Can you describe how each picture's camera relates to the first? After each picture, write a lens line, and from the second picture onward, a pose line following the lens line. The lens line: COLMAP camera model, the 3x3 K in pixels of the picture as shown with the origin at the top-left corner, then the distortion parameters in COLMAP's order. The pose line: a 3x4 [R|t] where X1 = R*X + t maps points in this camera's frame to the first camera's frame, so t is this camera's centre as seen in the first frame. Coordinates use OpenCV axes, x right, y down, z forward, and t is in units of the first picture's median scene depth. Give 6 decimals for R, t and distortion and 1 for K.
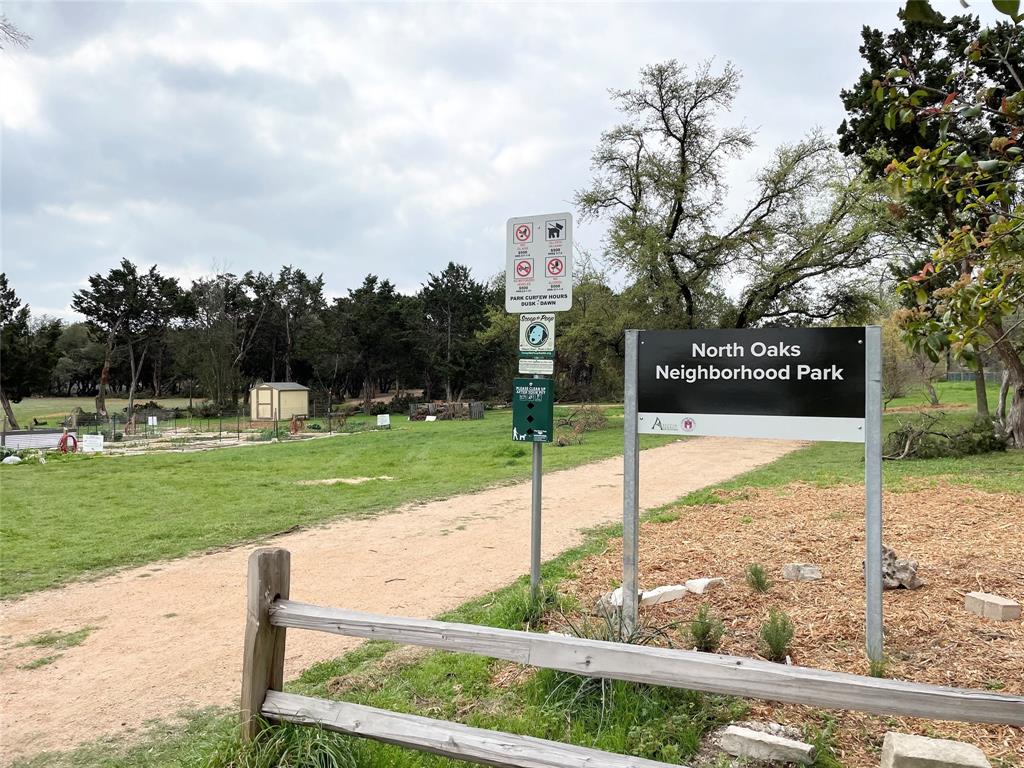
lens RADIAL K [[779.4, 0, 512.0], [0, 779.4, 384.0], [0, 0, 1]] dist [0.088307, -0.107001]
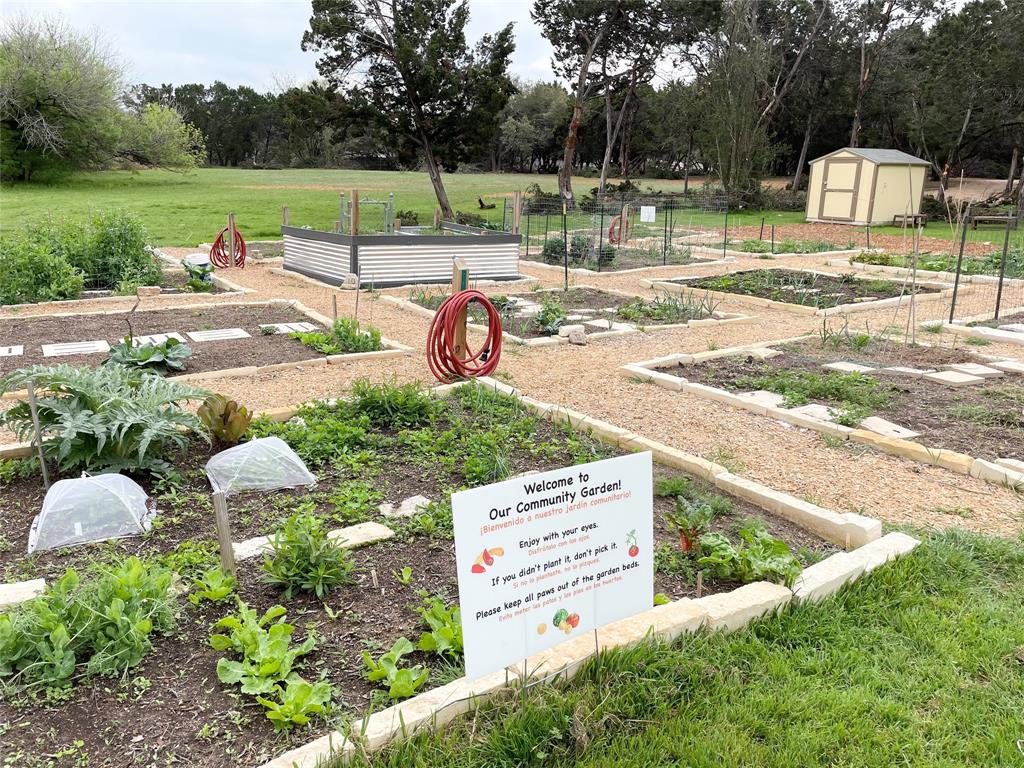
lens RADIAL K [[779.4, 0, 512.0], [0, 779.4, 384.0], [0, 0, 1]] dist [0.088307, -0.107001]
pose [[0.858909, 0.163462, -0.485340, -0.225863], [-0.031052, 0.962572, 0.269241, 0.014537], [0.511186, -0.216182, 0.831838, 0.423366]]
